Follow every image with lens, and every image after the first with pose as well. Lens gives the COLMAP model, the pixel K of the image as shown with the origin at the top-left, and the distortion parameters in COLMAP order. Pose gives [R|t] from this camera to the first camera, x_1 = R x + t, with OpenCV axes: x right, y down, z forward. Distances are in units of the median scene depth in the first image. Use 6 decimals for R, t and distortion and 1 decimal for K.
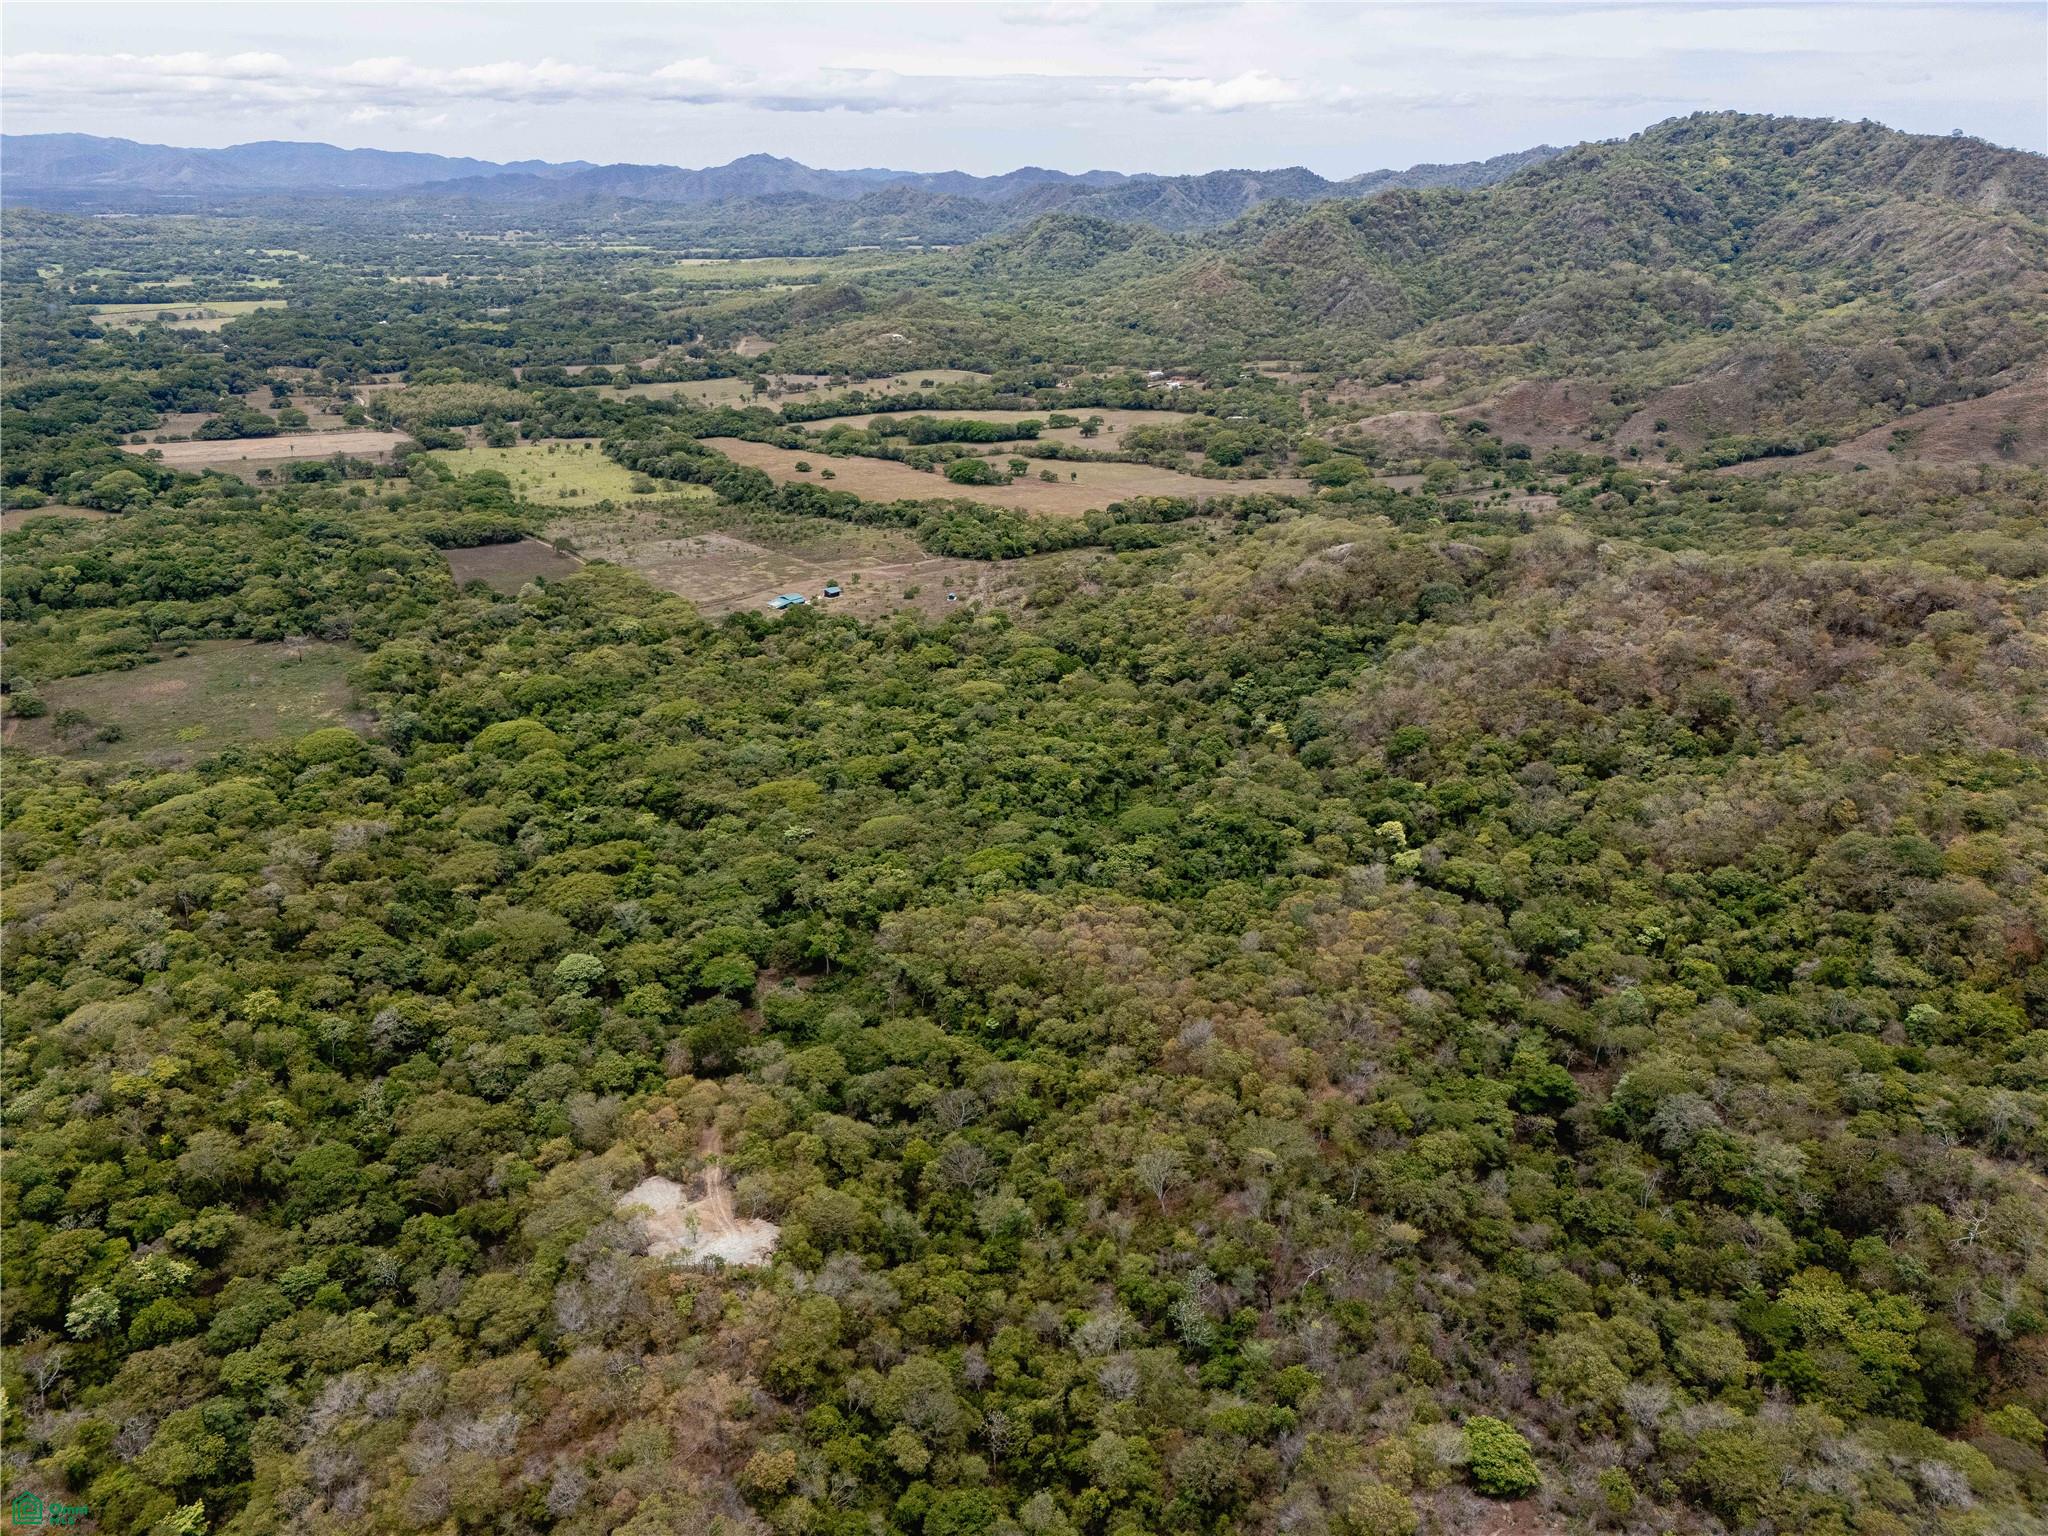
lens RADIAL K [[1509.6, 0, 1028.5], [0, 1509.6, 766.3], [0, 0, 1]] dist [0.079341, -0.078563]
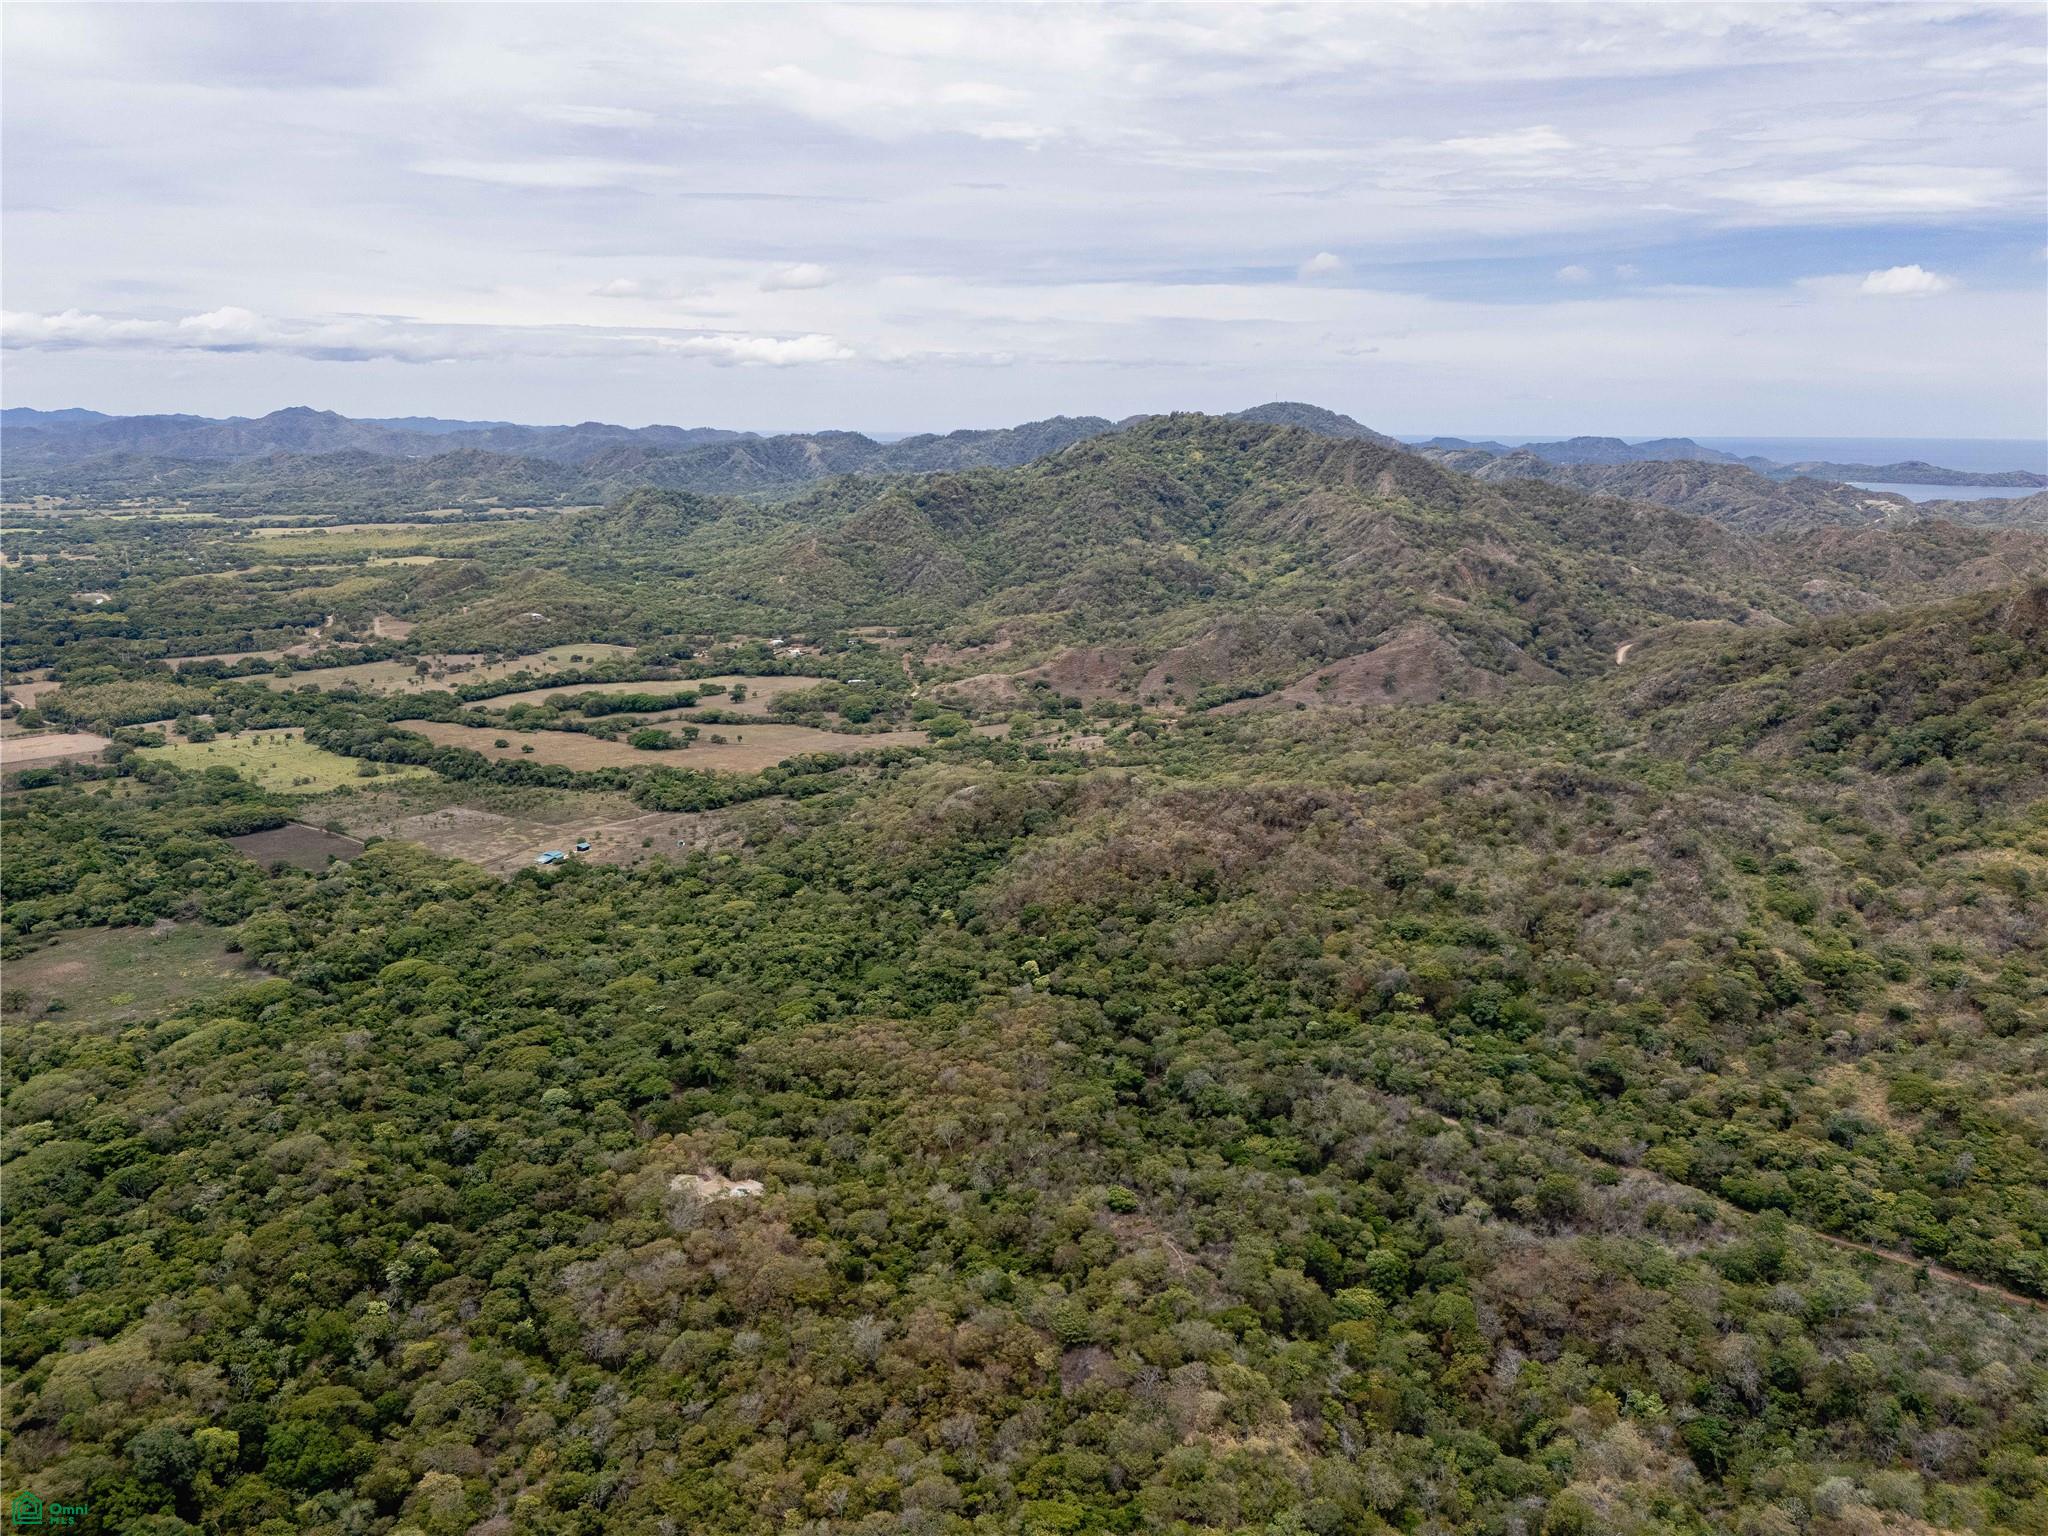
lens RADIAL K [[1509.6, 0, 1021.1], [0, 1509.6, 764.9], [0, 0, 1]] dist [0.079341, -0.078563]
pose [[0.961494, -0.064956, 0.267039, -0.168682], [0.102808, 0.986130, -0.130297, 0.034736], [-0.254872, 0.152733, 0.954837, -0.516837]]
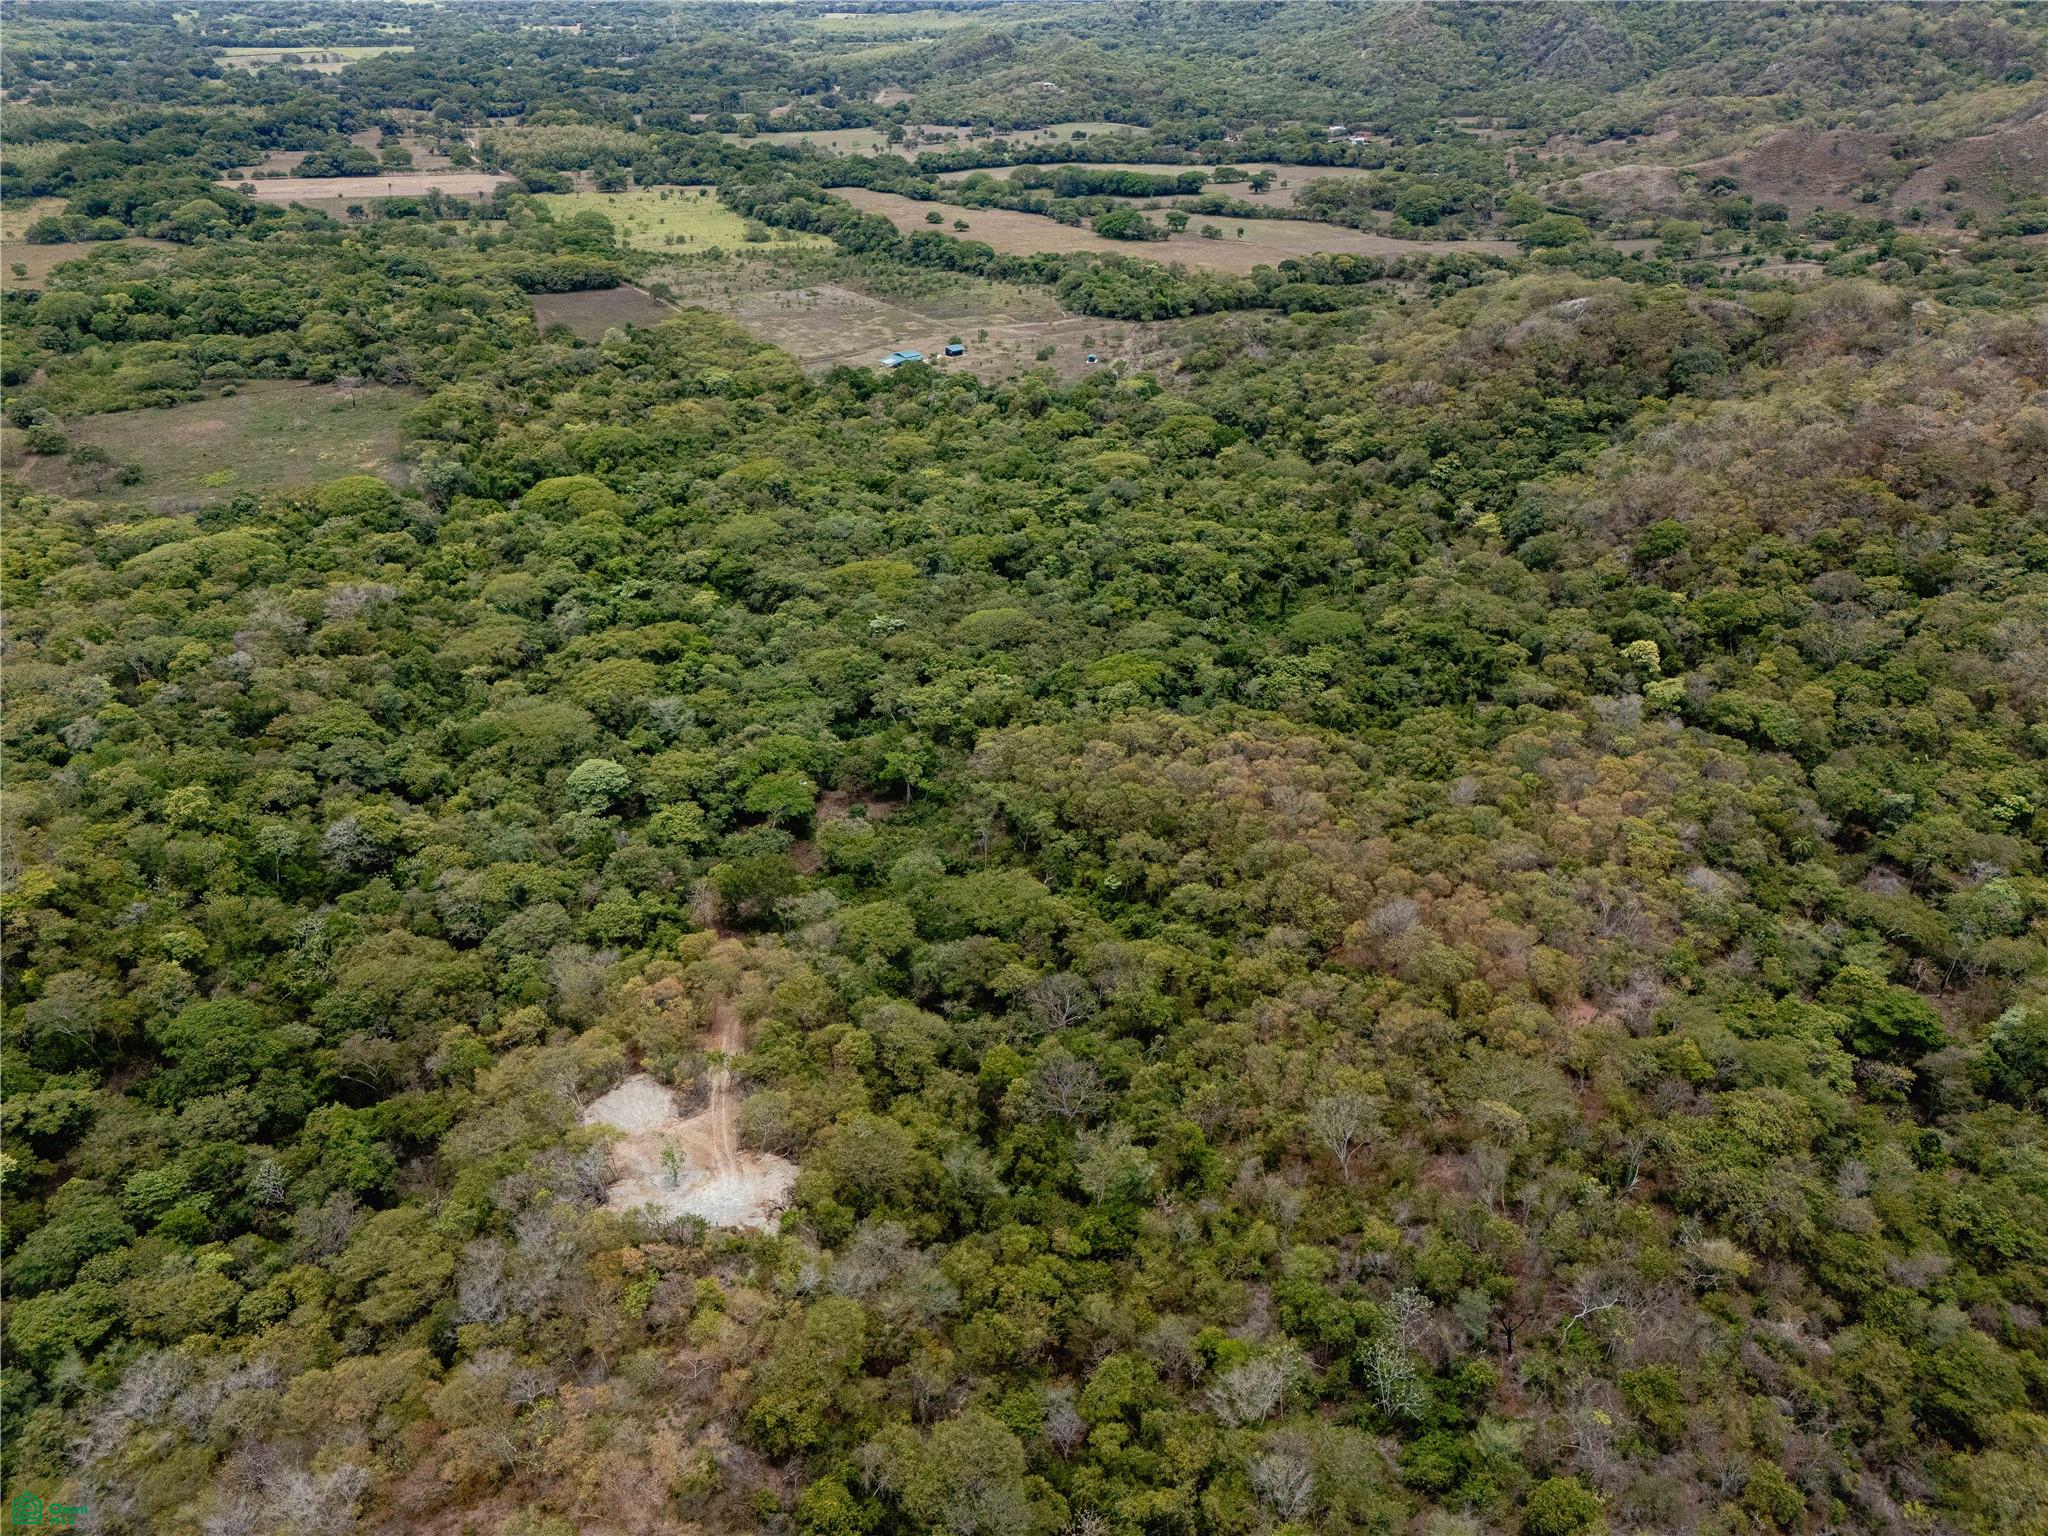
lens RADIAL K [[1509.6, 0, 1032.5], [0, 1509.6, 766.7], [0, 0, 1]] dist [0.079341, -0.078563]
pose [[0.995356, 0.051588, -0.081268, -0.003866], [-0.040959, 0.991004, 0.127411, 0.012185], [0.087110, -0.123491, 0.988515, 0.173093]]
